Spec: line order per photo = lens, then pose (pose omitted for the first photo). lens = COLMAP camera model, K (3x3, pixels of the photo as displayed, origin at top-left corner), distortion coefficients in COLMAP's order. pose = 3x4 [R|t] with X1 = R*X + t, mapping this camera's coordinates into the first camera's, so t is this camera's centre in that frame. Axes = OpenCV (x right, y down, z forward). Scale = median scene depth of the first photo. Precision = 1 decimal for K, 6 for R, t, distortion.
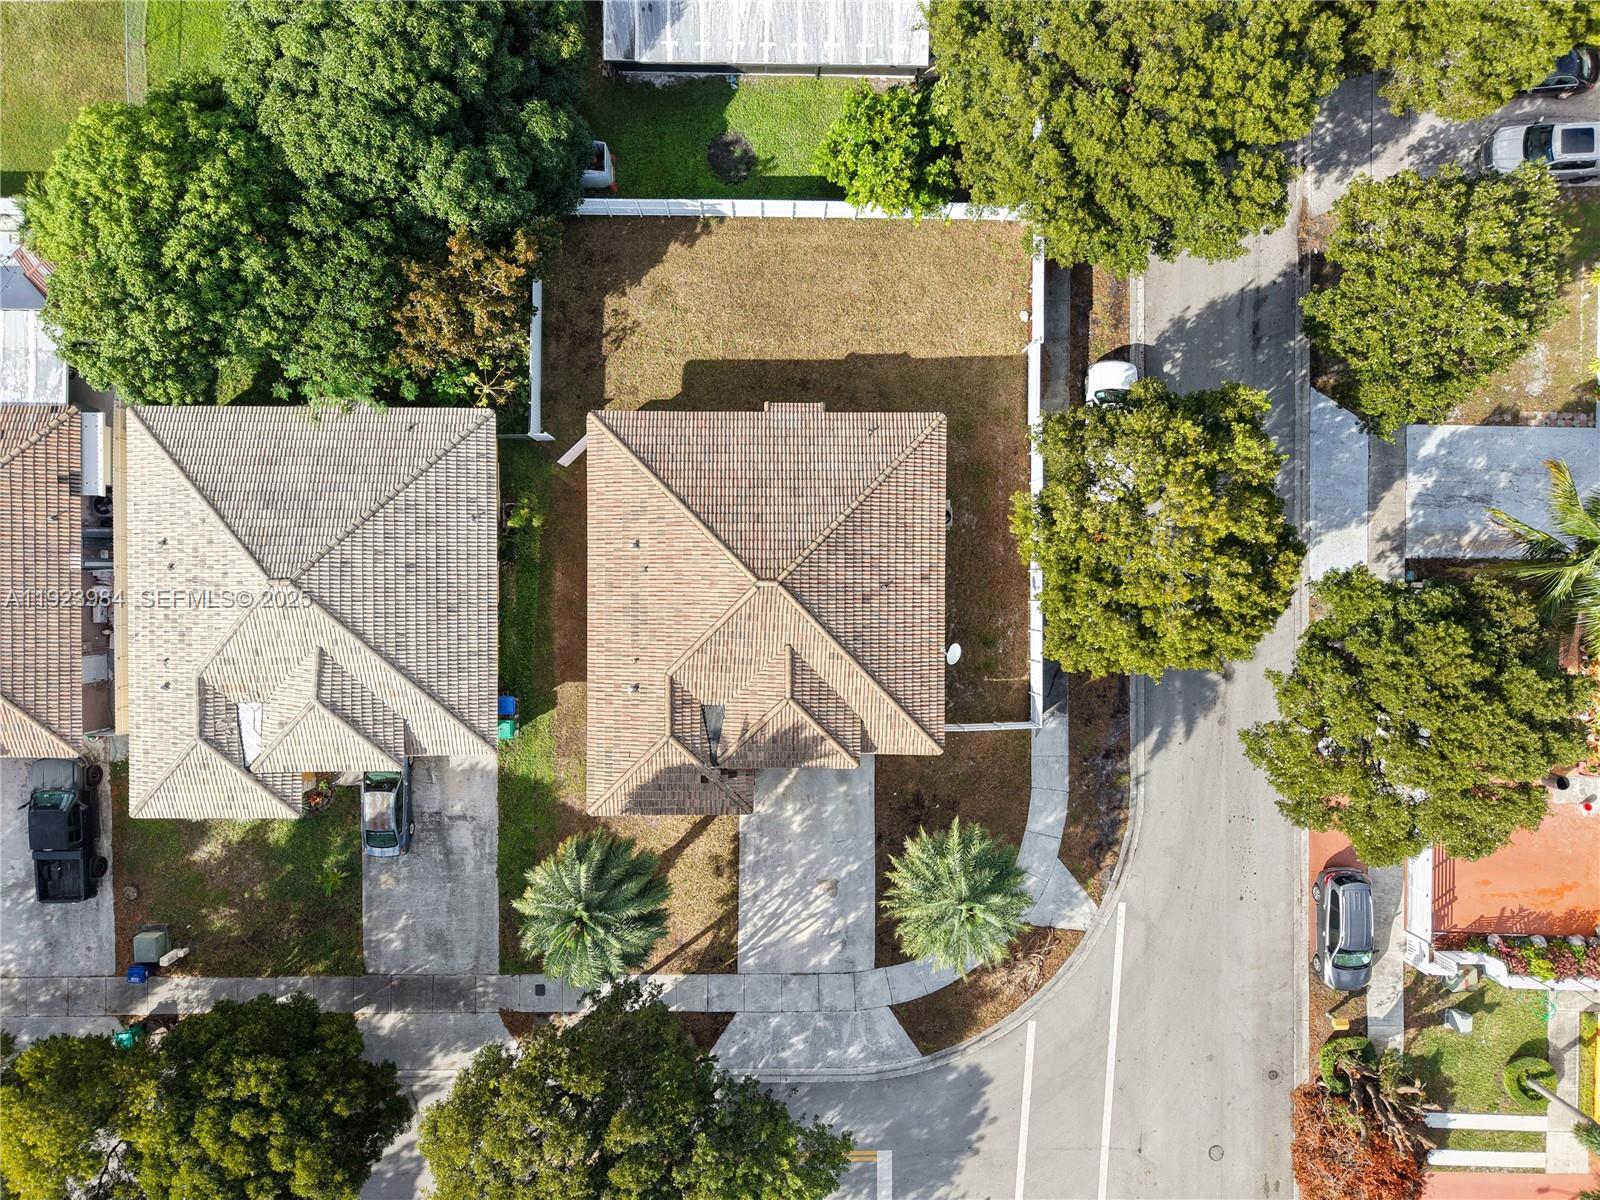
lens RADIAL K [[1112.2, 0, 800.0], [0, 1112.2, 600.0], [0, 0, 1]] dist [-0.006006, 0.002400]
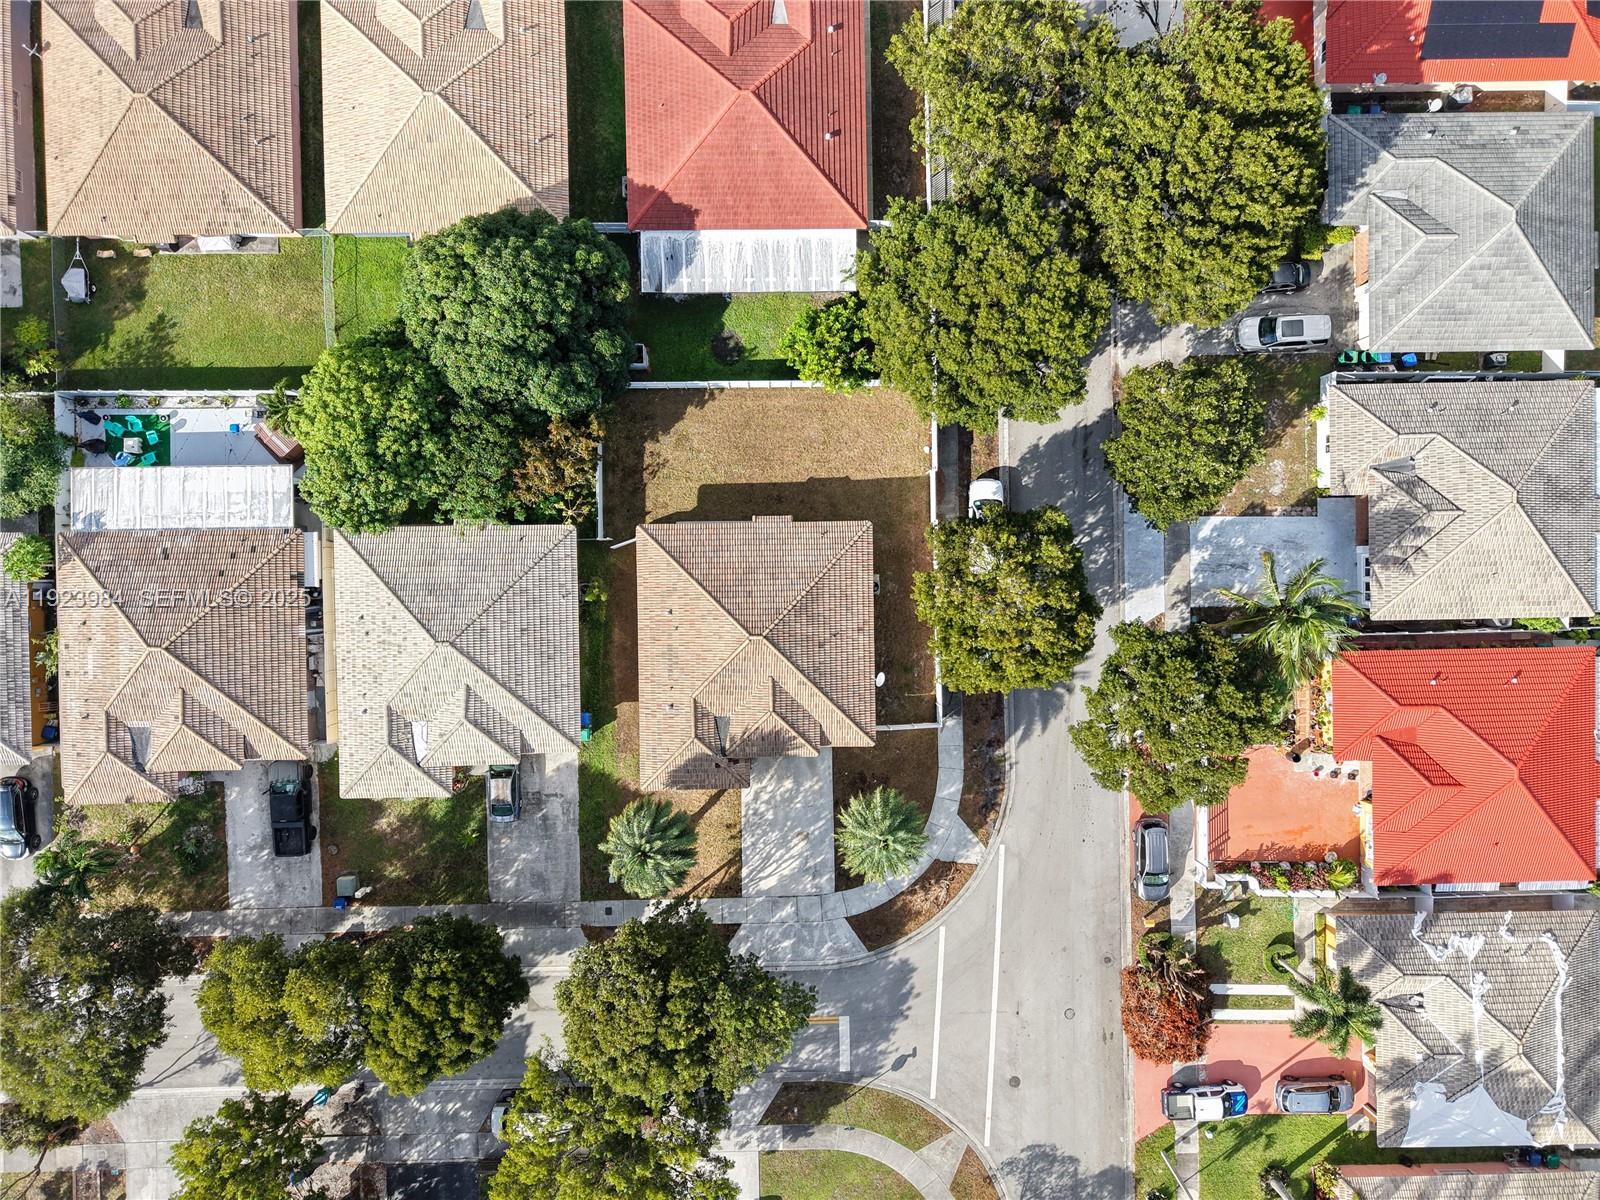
lens RADIAL K [[1084.7, 0, 800.0], [0, 1084.7, 600.0], [0, 0, 1]] dist [0.007164, -0.000370]
pose [[0.999807, -0.019520, -0.002367, 0.033496], [0.019515, 0.999808, -0.002009, -0.057811], [0.002406, 0.001962, 0.999995, -0.468496]]
